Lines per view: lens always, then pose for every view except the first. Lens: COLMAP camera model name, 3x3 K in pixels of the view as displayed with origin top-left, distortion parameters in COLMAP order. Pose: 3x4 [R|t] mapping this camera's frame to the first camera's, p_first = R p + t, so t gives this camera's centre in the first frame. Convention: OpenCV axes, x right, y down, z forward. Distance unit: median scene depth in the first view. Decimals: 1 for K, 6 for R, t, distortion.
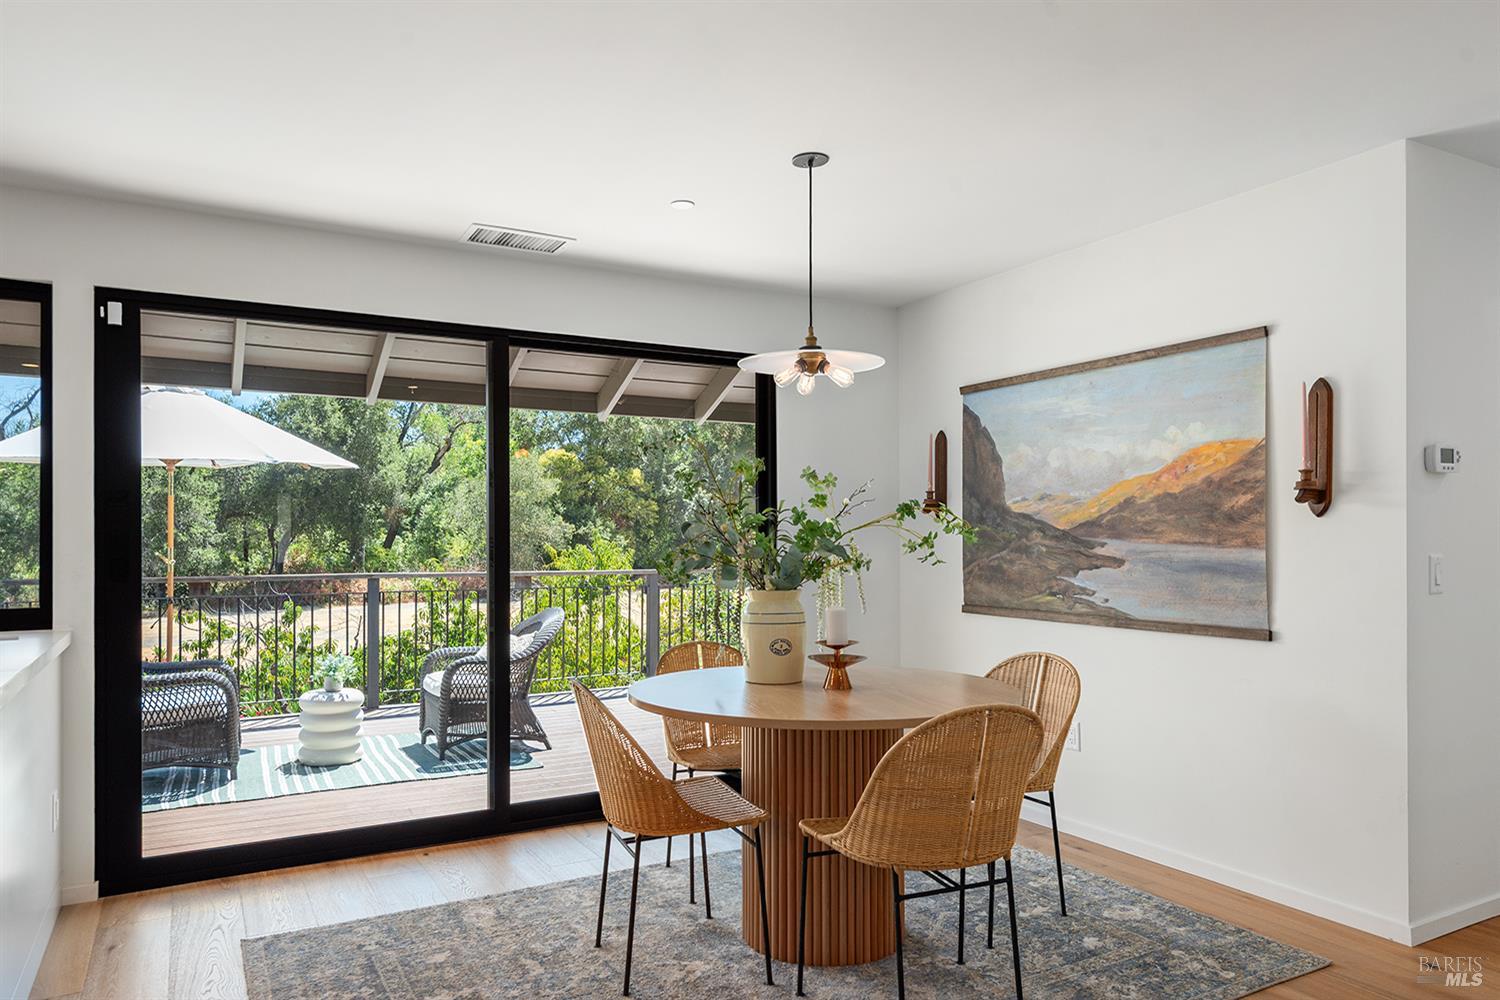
lens RADIAL K [[1009.5, 0, 745.0], [0, 1009.5, 537.5], [0, 0, 1]] dist [0.011032, 0.002616]
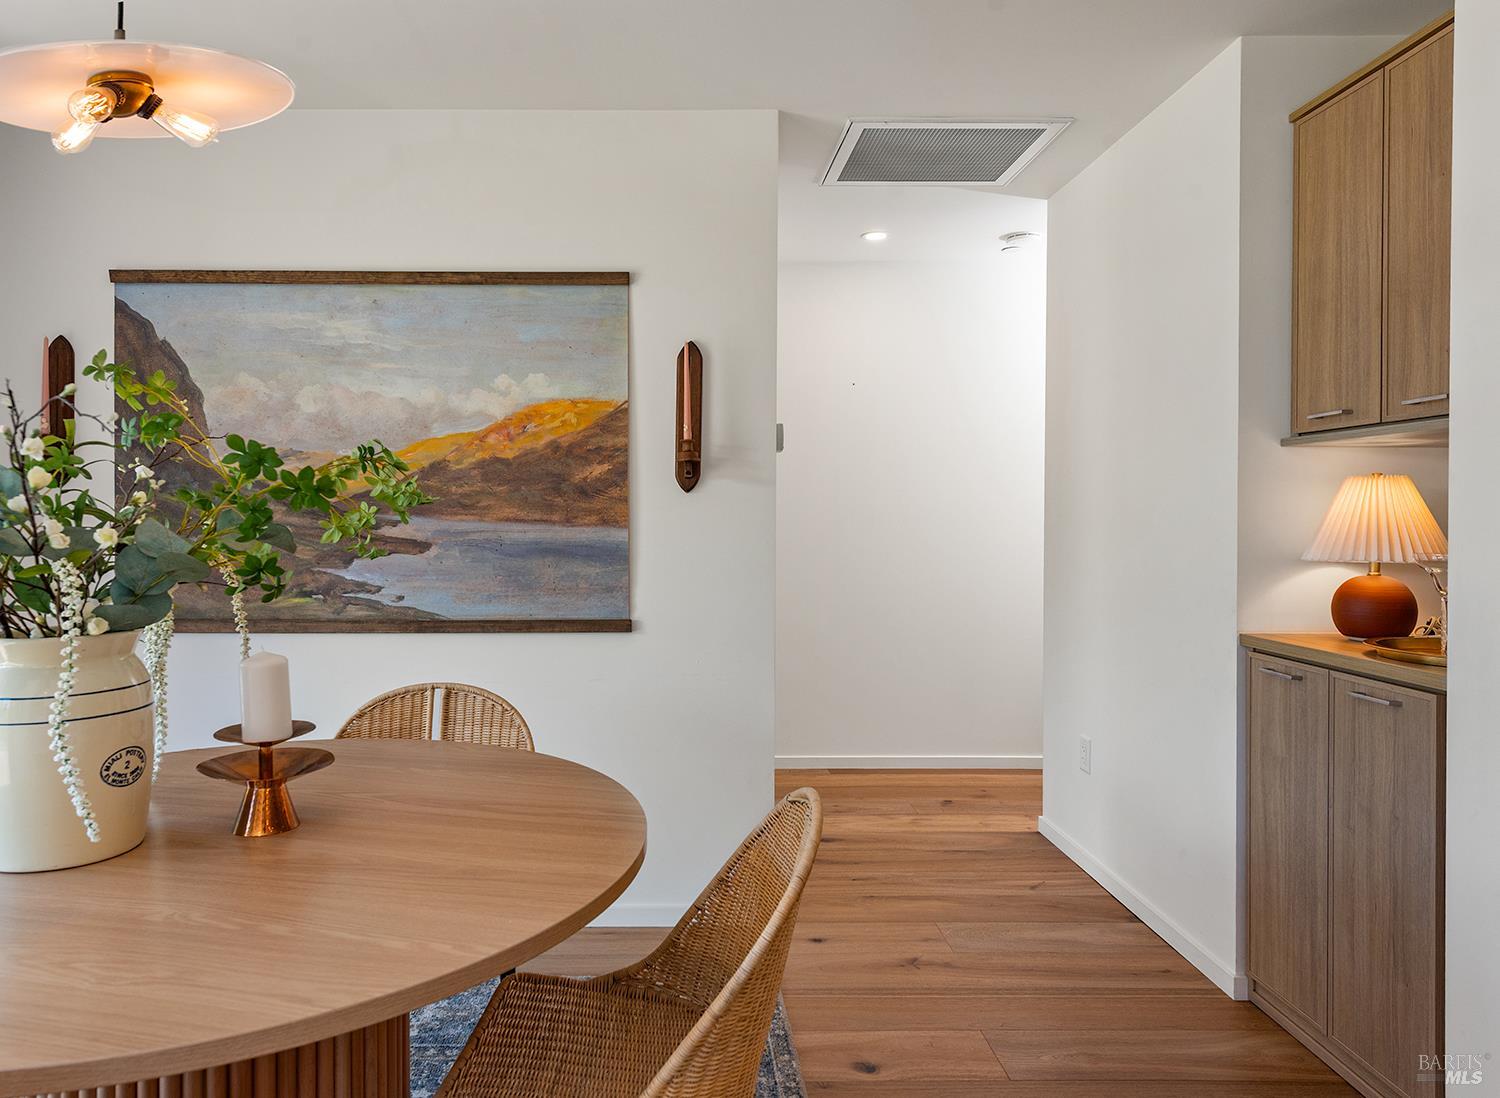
lens RADIAL K [[949.8, 0, 748.3], [0, 949.8, 533.8], [0, 0, 1]] dist [-0.002263, -0.000844]
pose [[0.466967, -0.008386, 0.884235, -0.151415], [-0.003368, 0.999931, 0.011262, 0.006618], [-0.884268, -0.008237, 0.466906, 0.480115]]
